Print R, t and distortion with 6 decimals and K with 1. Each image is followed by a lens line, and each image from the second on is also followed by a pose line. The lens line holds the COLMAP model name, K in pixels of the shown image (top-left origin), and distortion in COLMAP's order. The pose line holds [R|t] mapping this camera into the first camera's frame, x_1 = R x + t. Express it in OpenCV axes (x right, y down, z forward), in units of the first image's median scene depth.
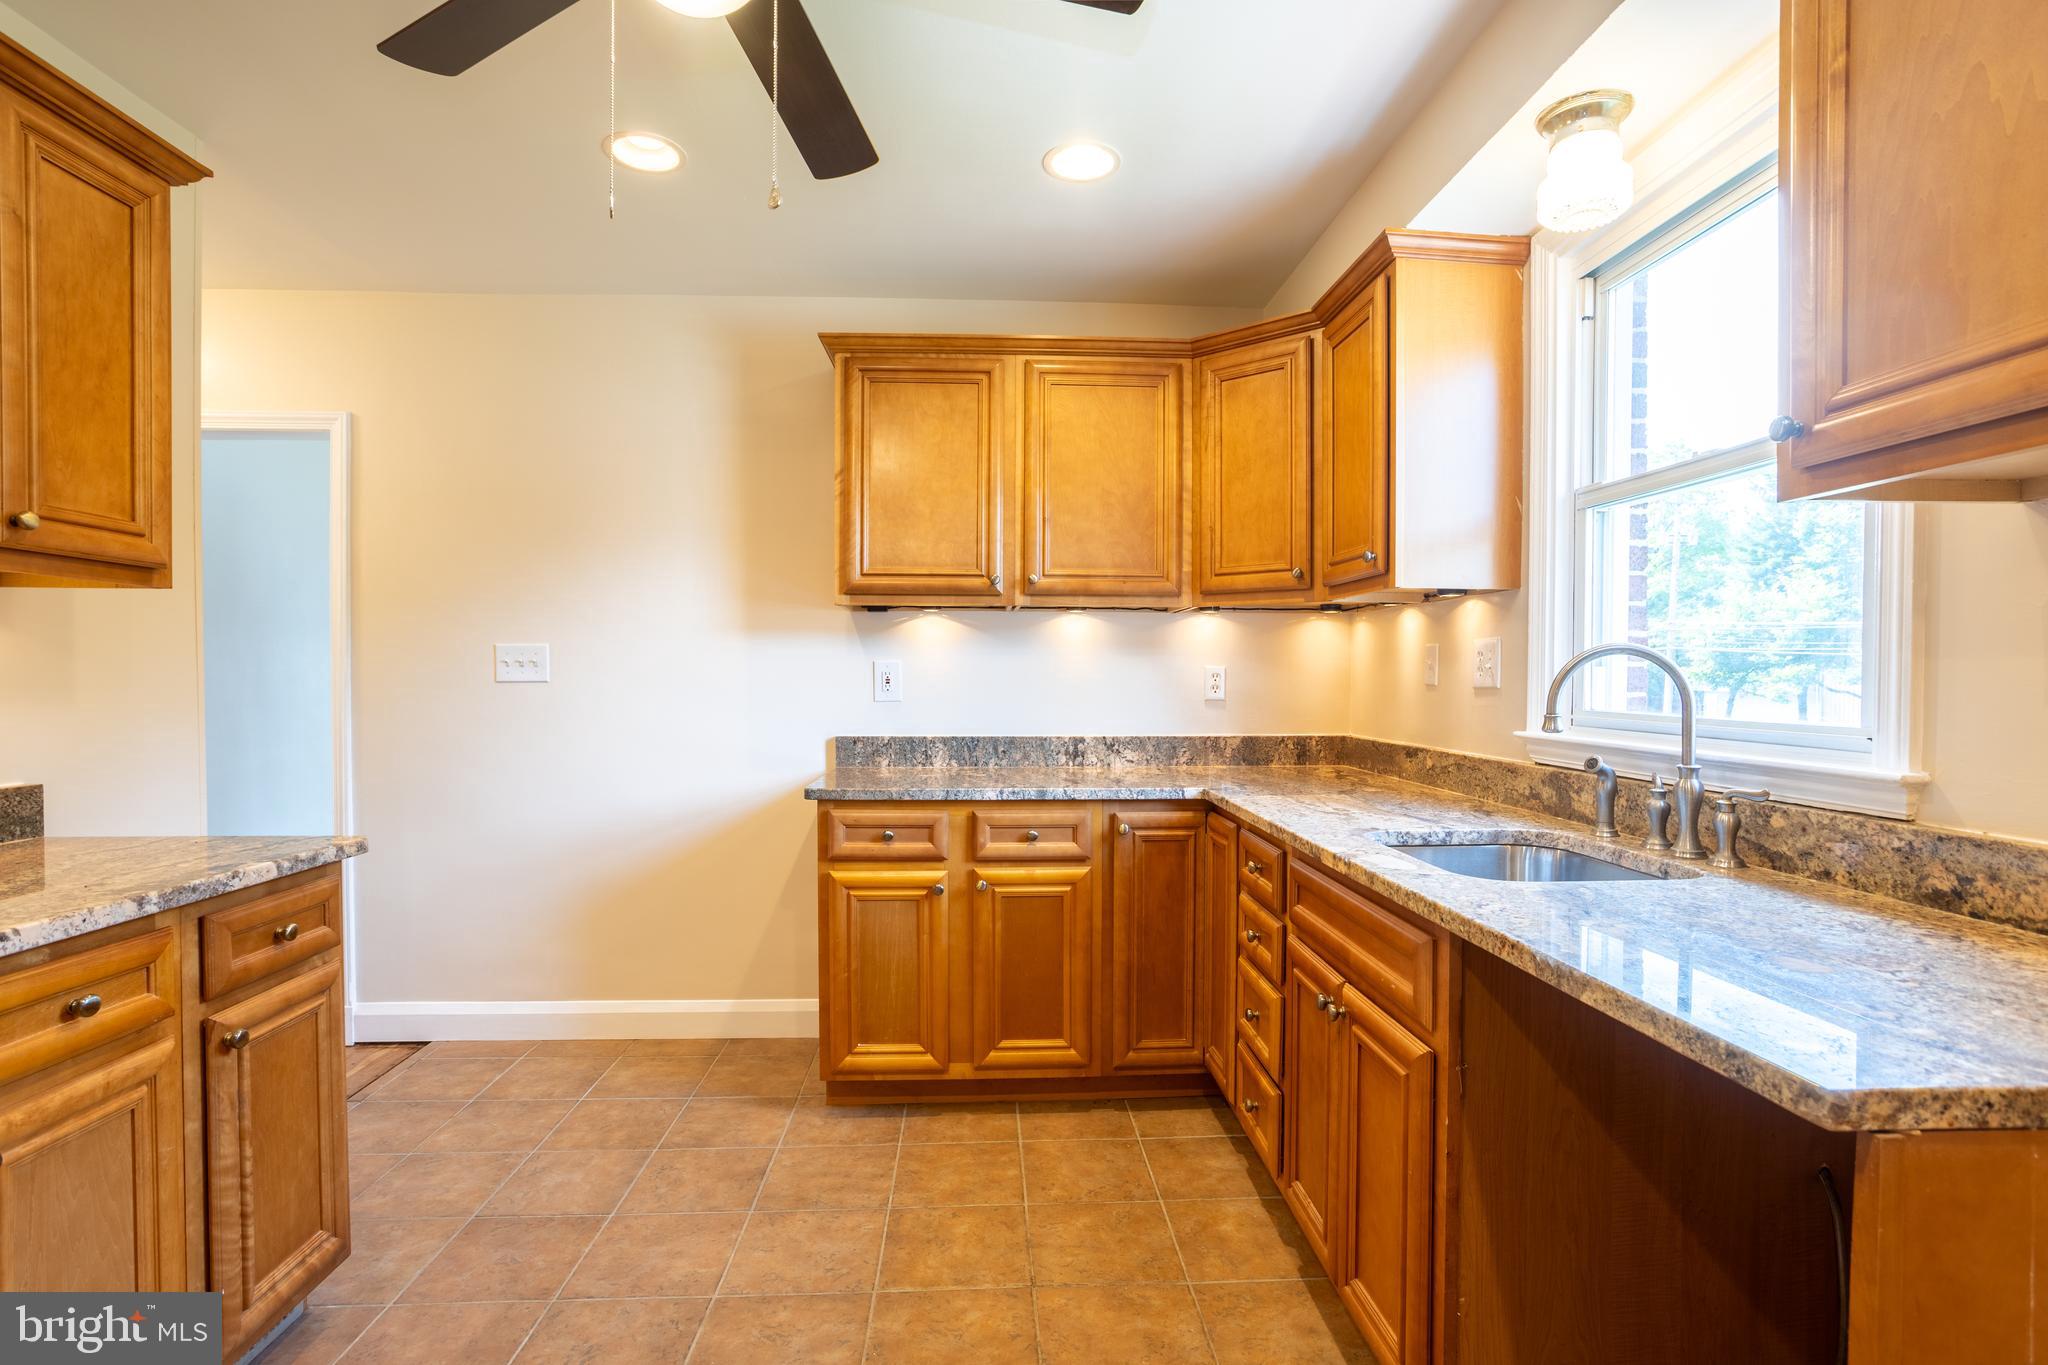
lens RADIAL K [[994.9, 0, 1027.2], [0, 994.9, 691.1], [0, 0, 1]] dist [-0.057937, 0.034398]
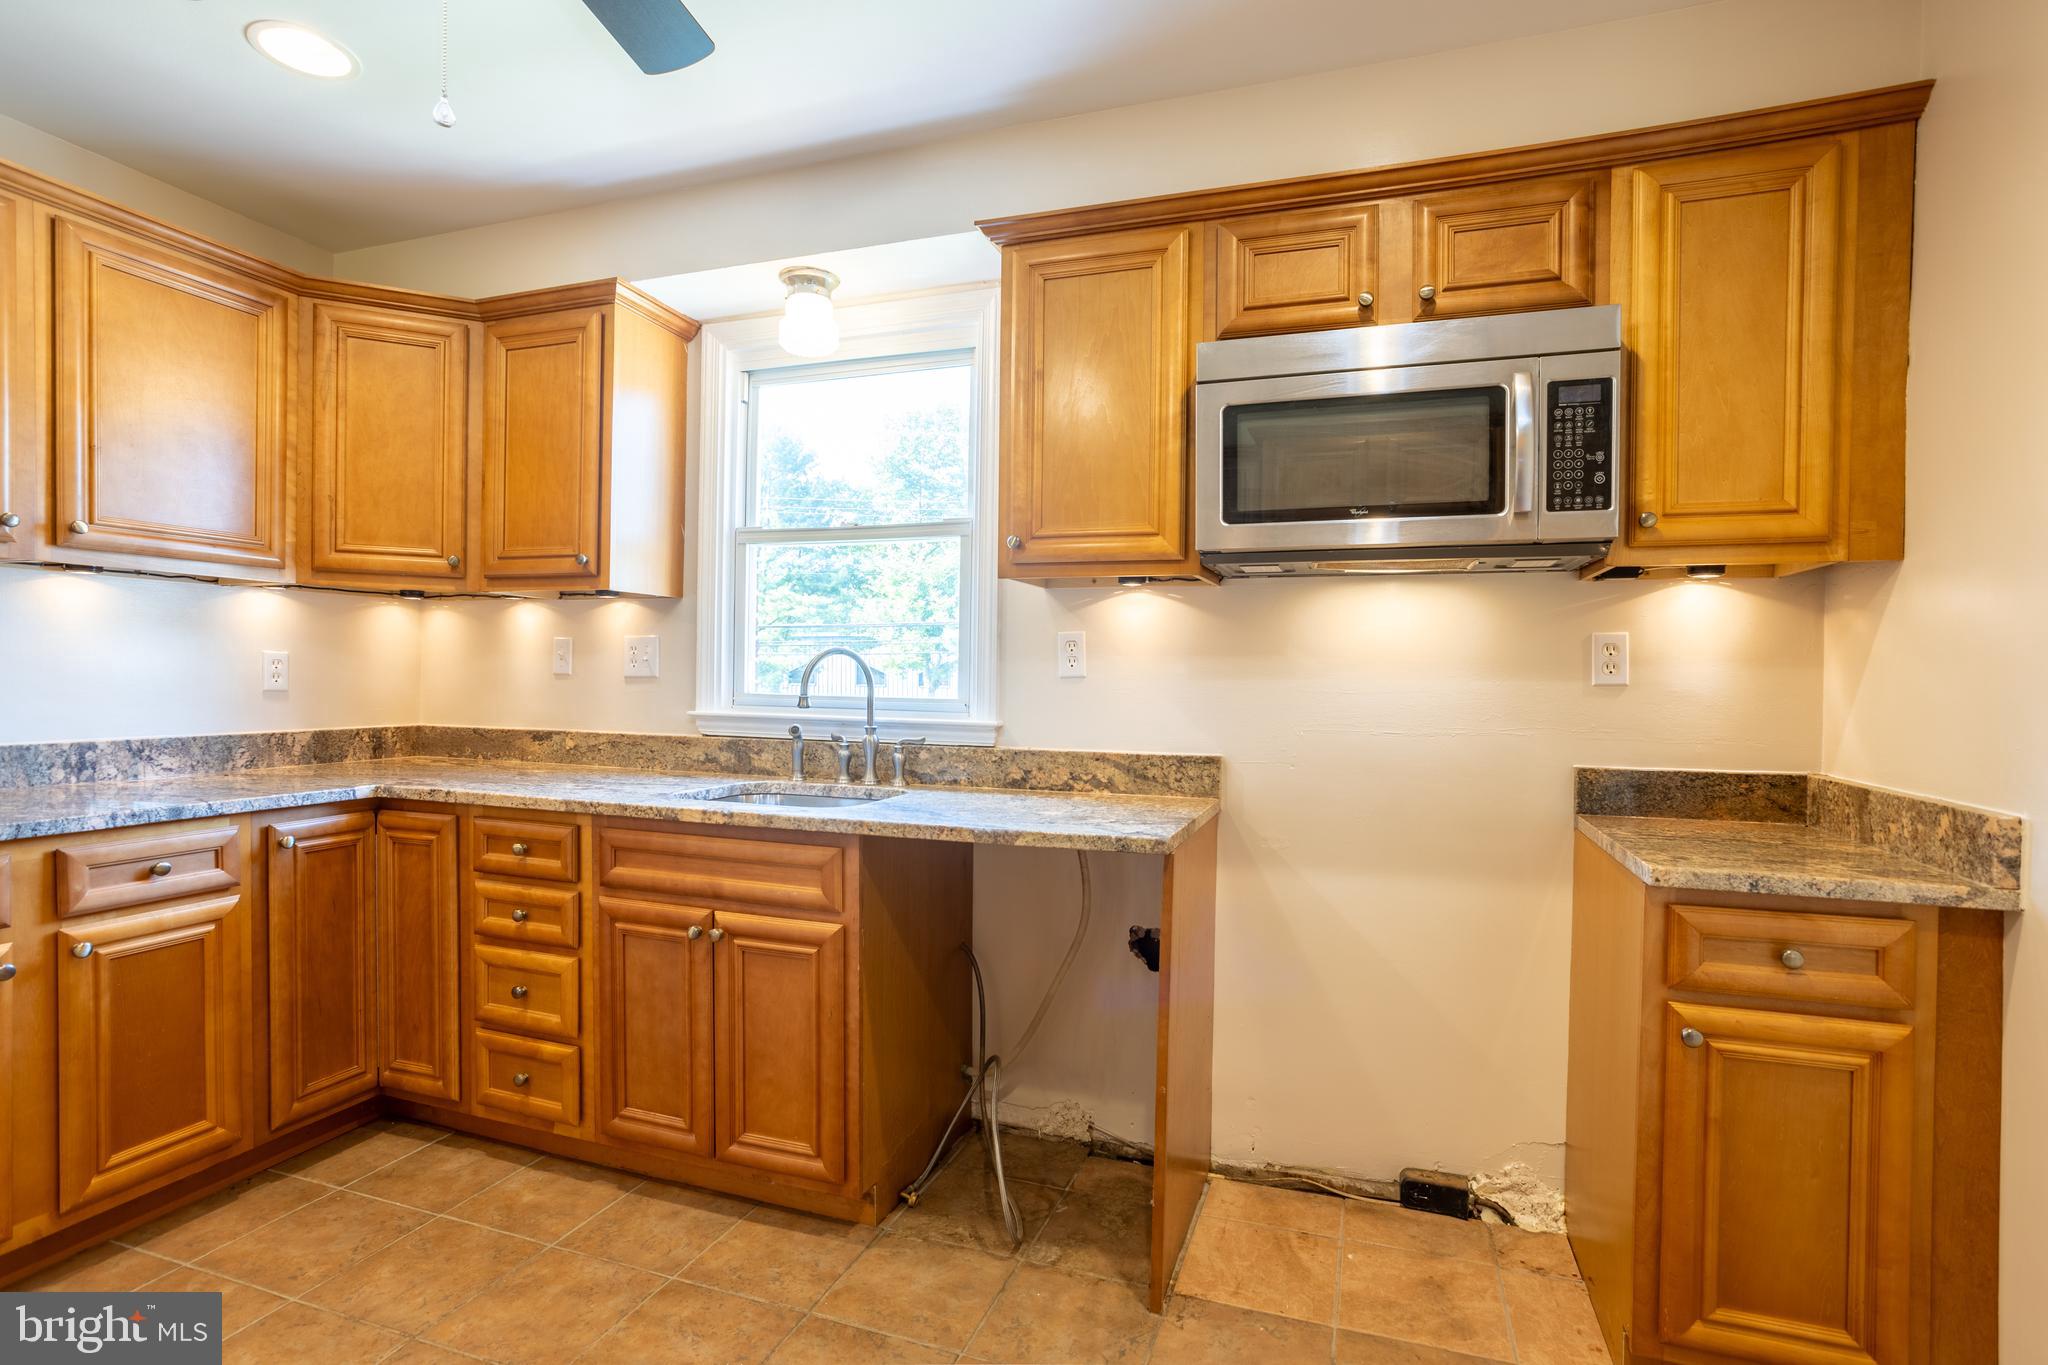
lens RADIAL K [[994.9, 0, 1027.2], [0, 994.9, 691.1], [0, 0, 1]] dist [-0.057937, 0.034398]
pose [[0.377056, -0.011102, 0.926124, -0.432617], [0.001412, 0.999934, 0.011412, 0.000865], [-0.926189, -0.002996, 0.377047, 0.098953]]
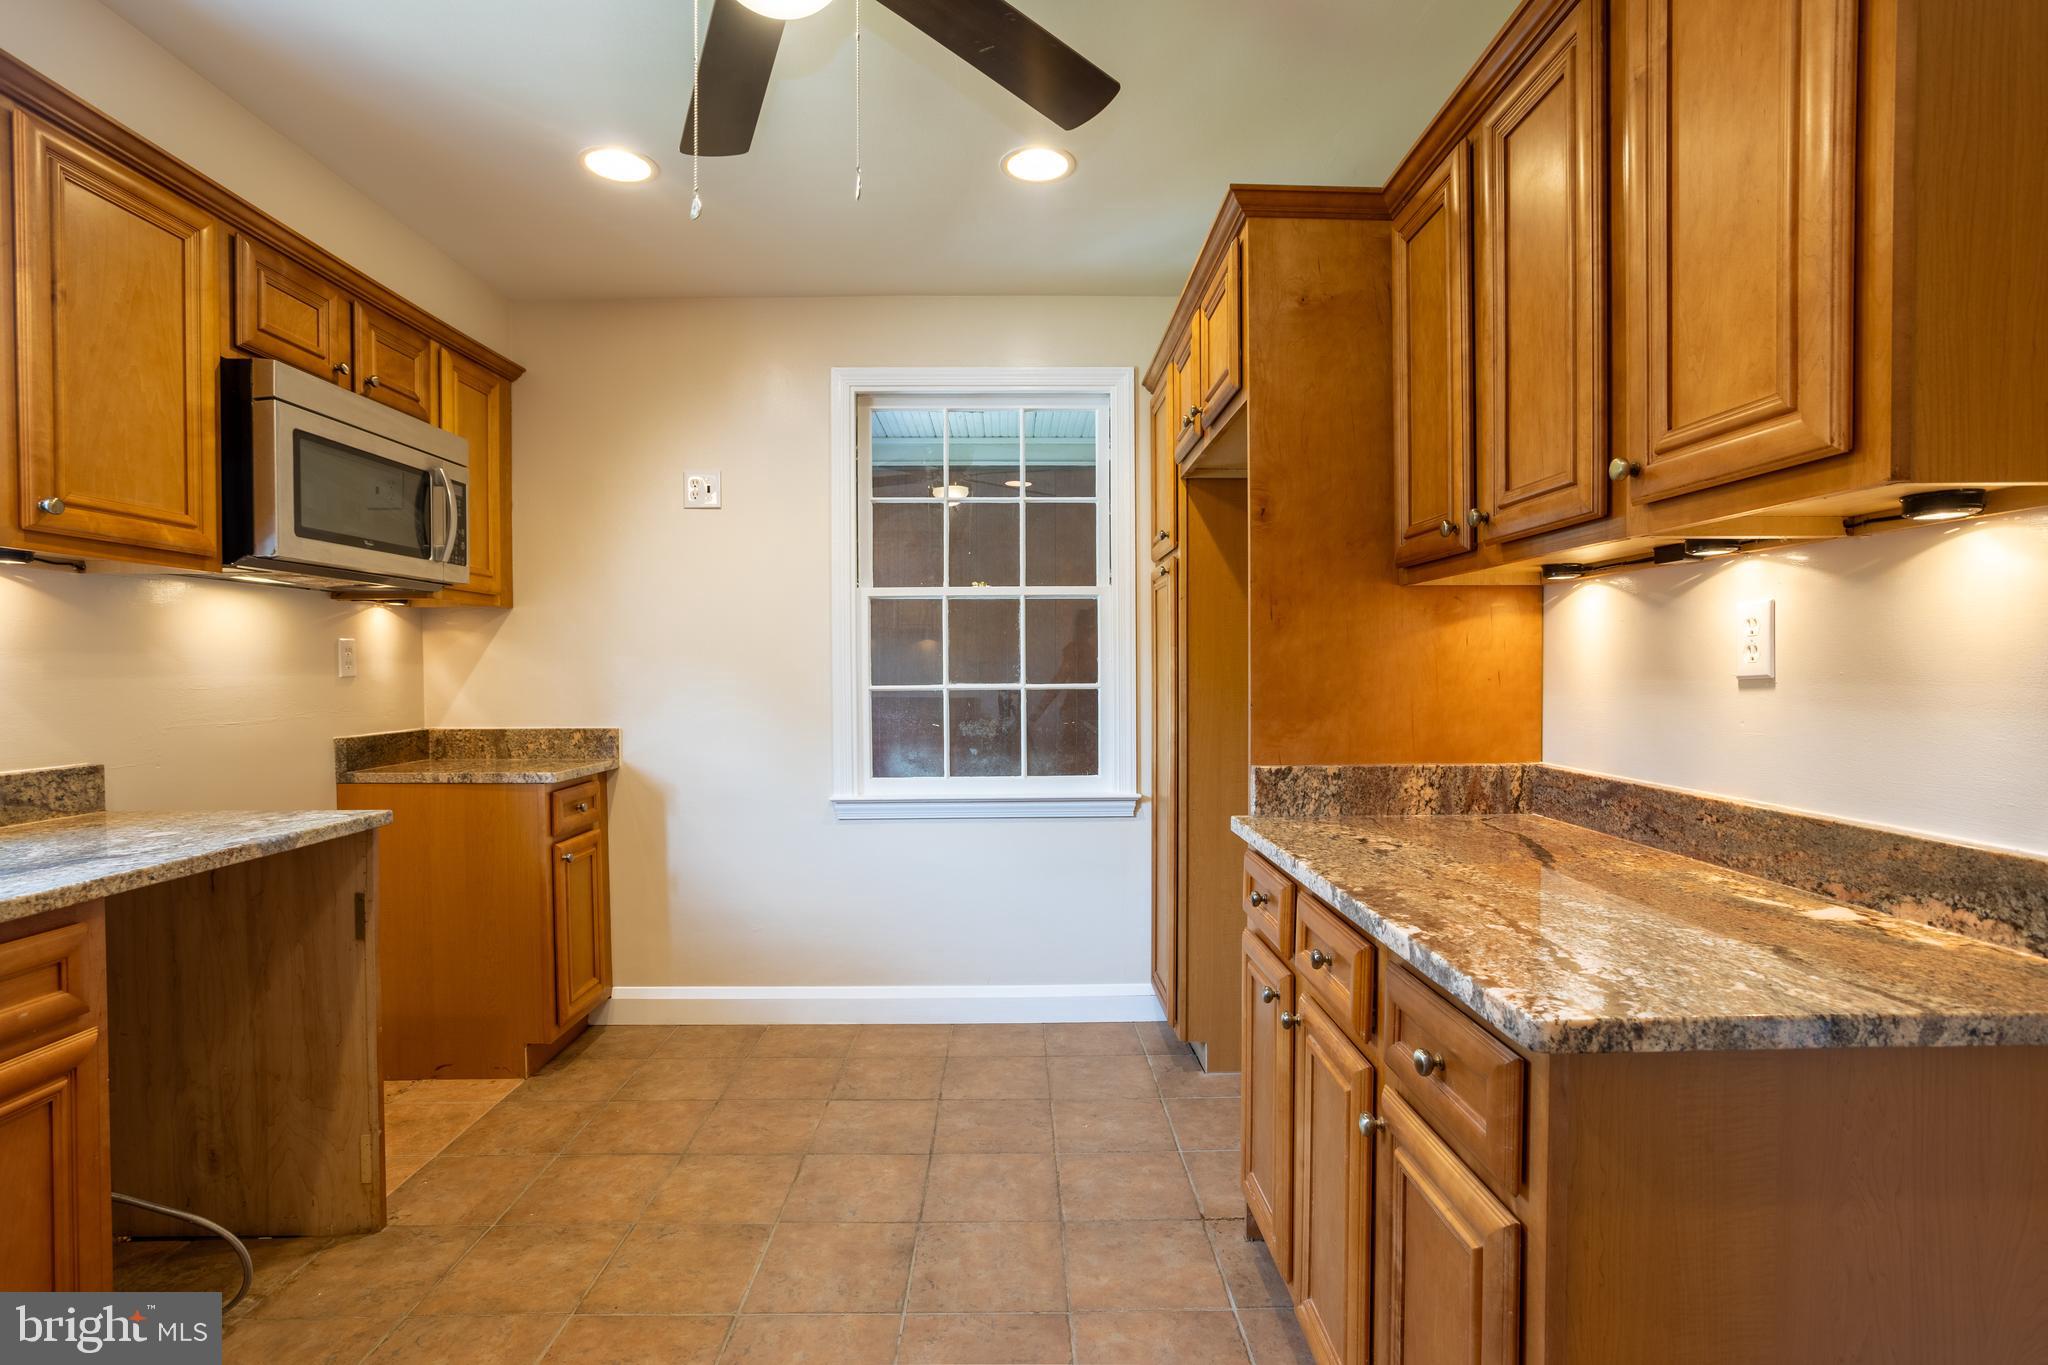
lens RADIAL K [[999.3, 0, 1027.3], [0, 999.3, 692.7], [0, 0, 1]] dist [-0.058136, 0.032255]
pose [[-0.999151, 0.003634, 0.041042, -0.323205], [0.005159, 0.999298, 0.037118, -0.012909], [-0.040878, 0.037299, -0.998468, 1.017454]]
